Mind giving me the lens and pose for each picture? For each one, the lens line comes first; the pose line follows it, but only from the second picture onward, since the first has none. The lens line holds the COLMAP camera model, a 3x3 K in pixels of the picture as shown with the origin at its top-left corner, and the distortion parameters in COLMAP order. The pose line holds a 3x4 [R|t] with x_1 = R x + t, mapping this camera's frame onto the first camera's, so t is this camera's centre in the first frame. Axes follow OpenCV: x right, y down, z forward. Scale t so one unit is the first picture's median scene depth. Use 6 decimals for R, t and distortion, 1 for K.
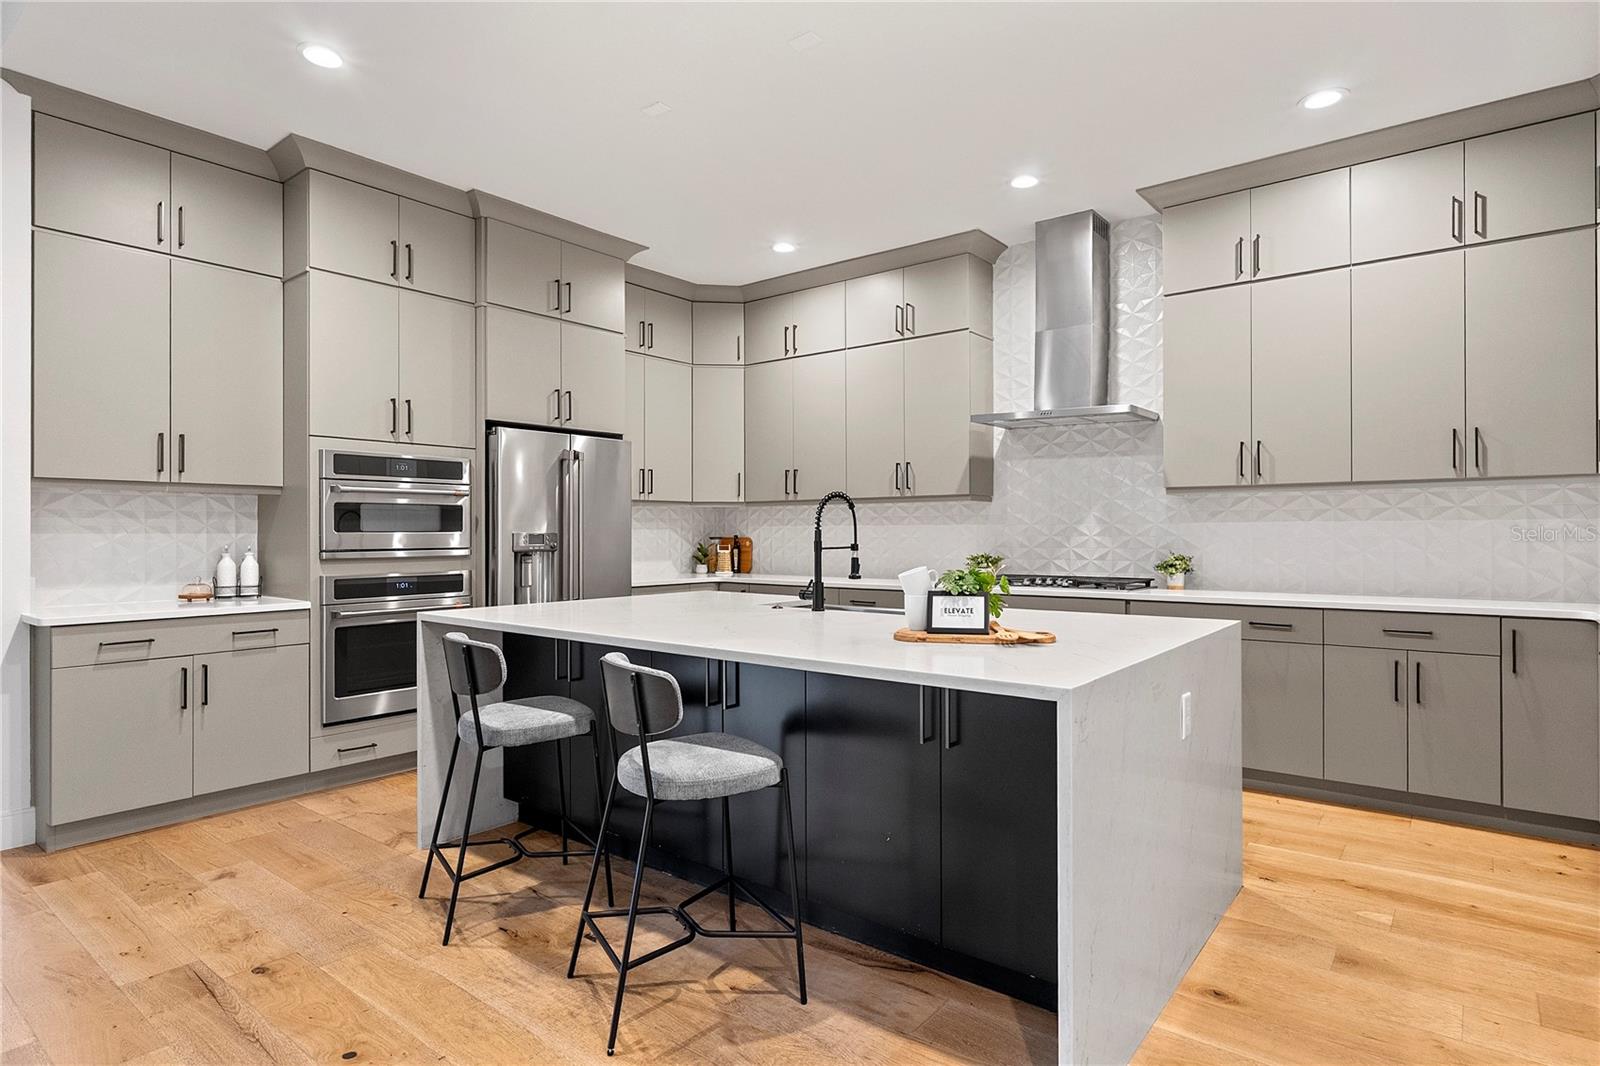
lens RADIAL K [[845.0, 0, 800.0], [0, 845.0, 533.0], [0, 0, 1]] dist [-0.002051, -0.001331]
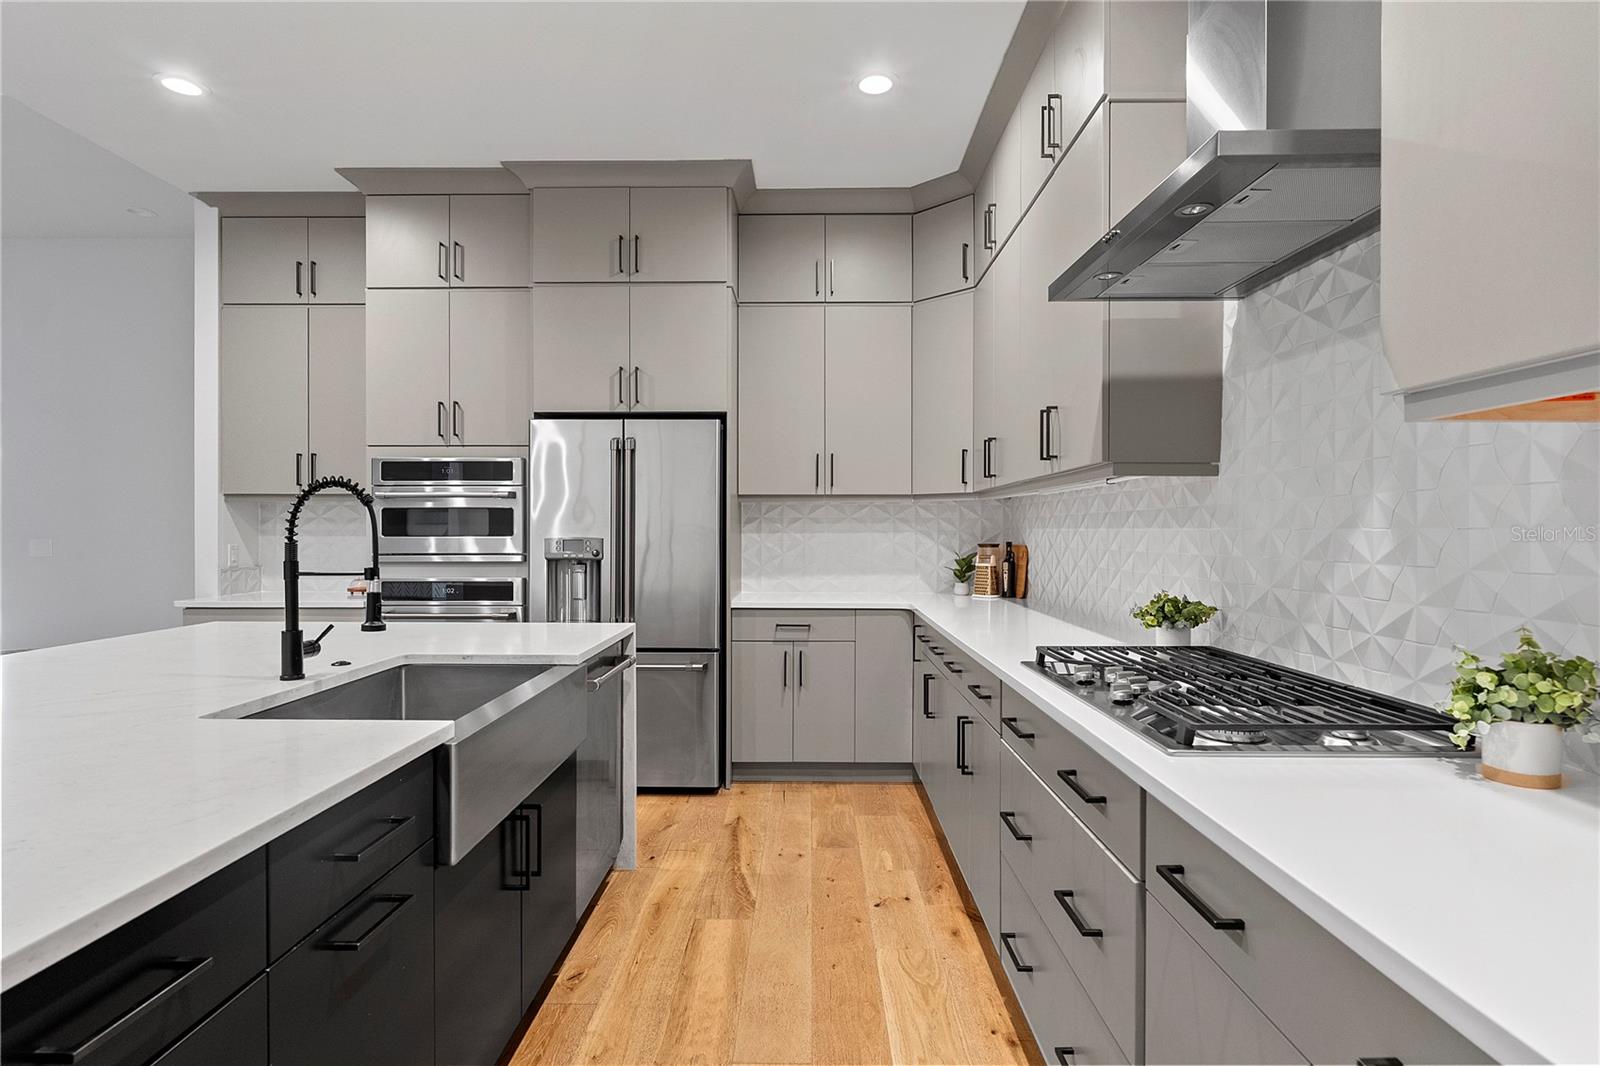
lens RADIAL K [[845.0, 0, 800.0], [0, 845.0, 533.0], [0, 0, 1]] dist [-0.002051, -0.001331]
pose [[0.613458, 0.005610, -0.789708, 0.555339], [-0.003891, 0.999984, 0.004081, -0.010668], [0.789718, 0.000569, 0.613470, 0.717237]]
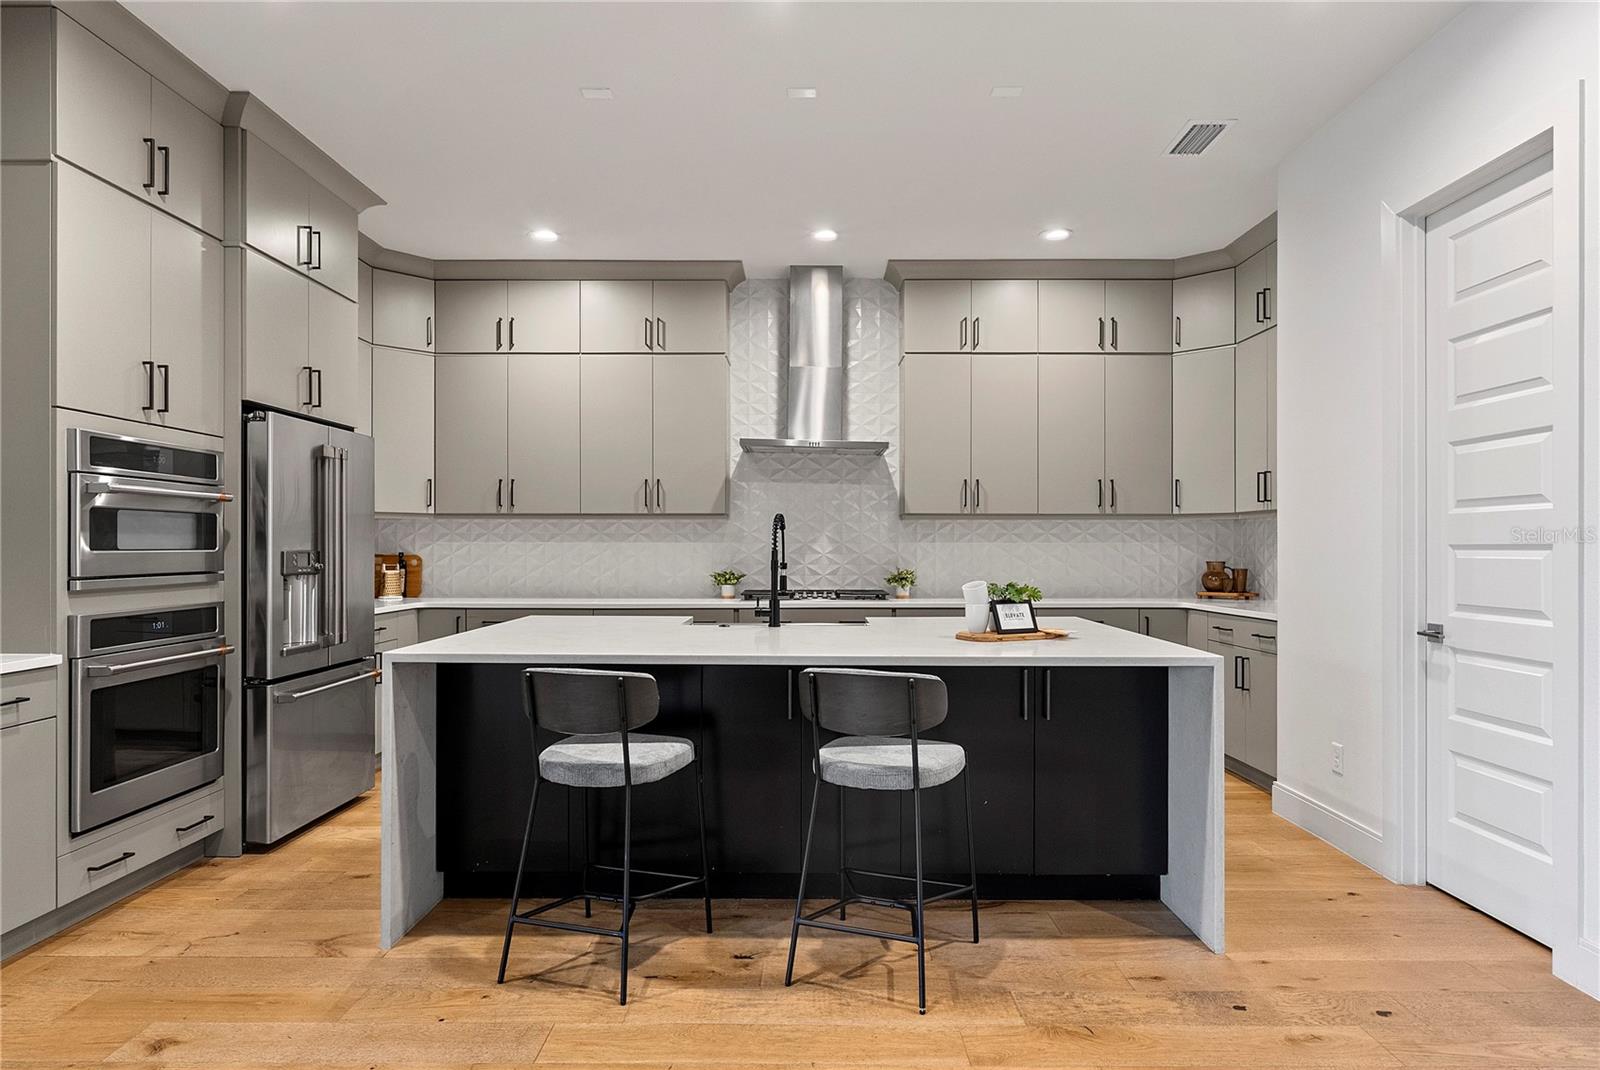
lens RADIAL K [[935.0, 0, 790.8], [0, 935.0, 550.9], [0, 0, 1]] dist [-0.002222, 0.000021]
pose [[0.792176, 0.000736, 0.610292, -0.527359], [-0.003352, 0.999989, 0.003145, -0.004604], [-0.610283, -0.004537, 0.792170, 0.052115]]
